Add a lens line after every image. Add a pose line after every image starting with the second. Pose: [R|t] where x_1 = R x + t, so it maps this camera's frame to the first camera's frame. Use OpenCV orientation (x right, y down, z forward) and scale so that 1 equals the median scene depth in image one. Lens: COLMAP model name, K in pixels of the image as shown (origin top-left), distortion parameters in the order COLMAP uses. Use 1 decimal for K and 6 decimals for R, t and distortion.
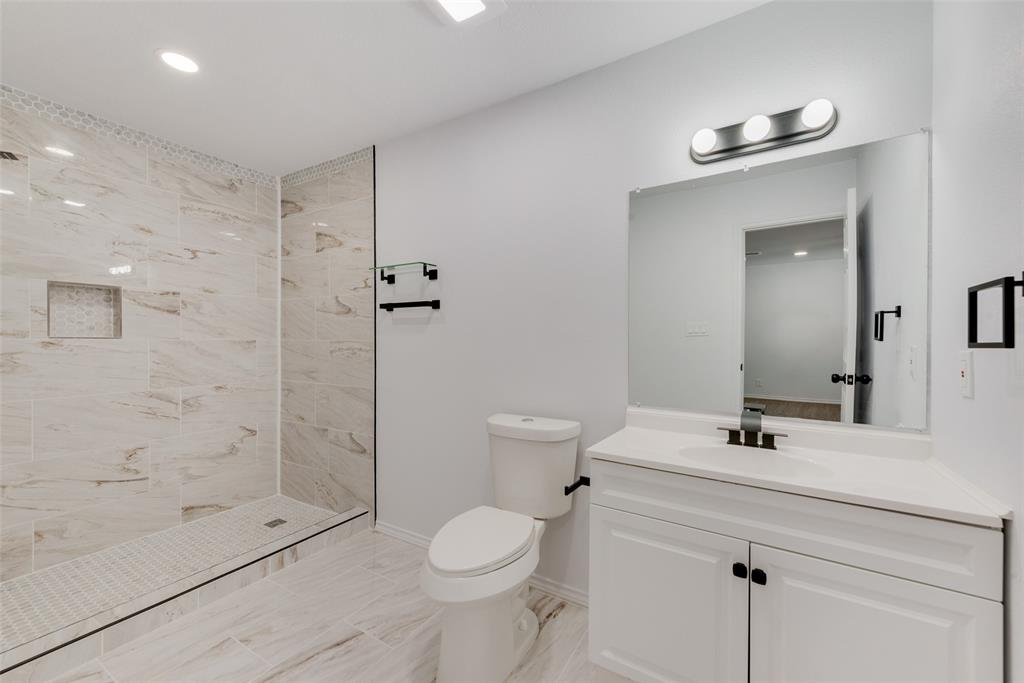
lens RADIAL K [[410.5, 0, 511.6], [0, 410.5, 341.6], [0, 0, 1]] dist [0.014306, -0.002153]
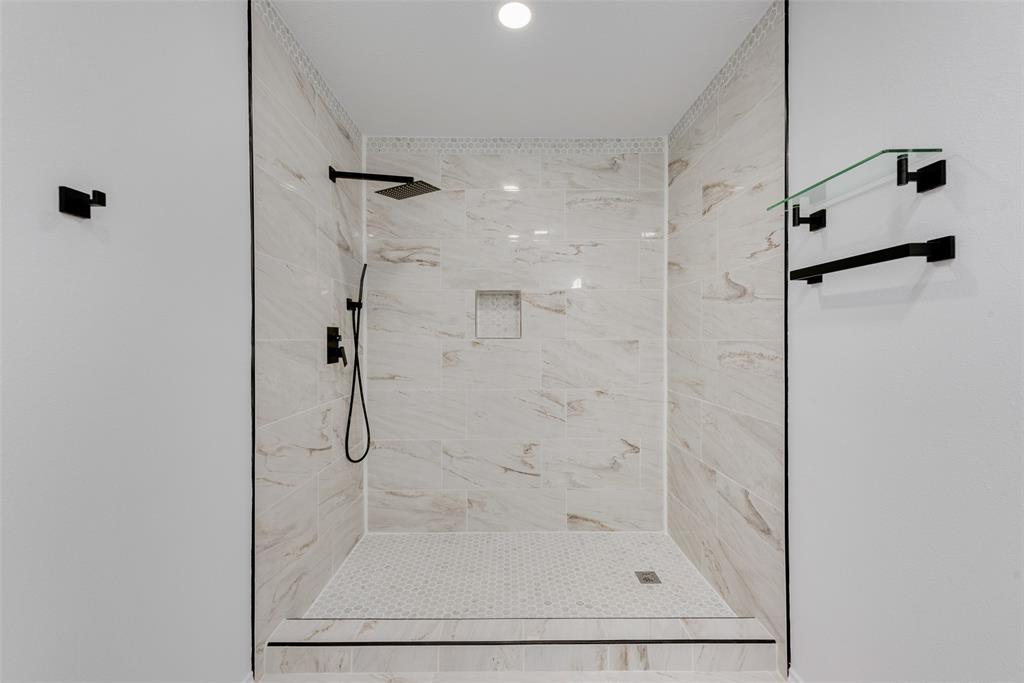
lens RADIAL K [[410.5, 0, 508.3], [0, 410.5, 340.3], [0, 0, 1]] dist [0.014306, -0.002153]
pose [[0.531485, -0.000634, -0.847068, -0.058361], [-0.000601, 0.999999, -0.001125, -0.001862], [0.847068, 0.001107, 0.531484, 0.381766]]
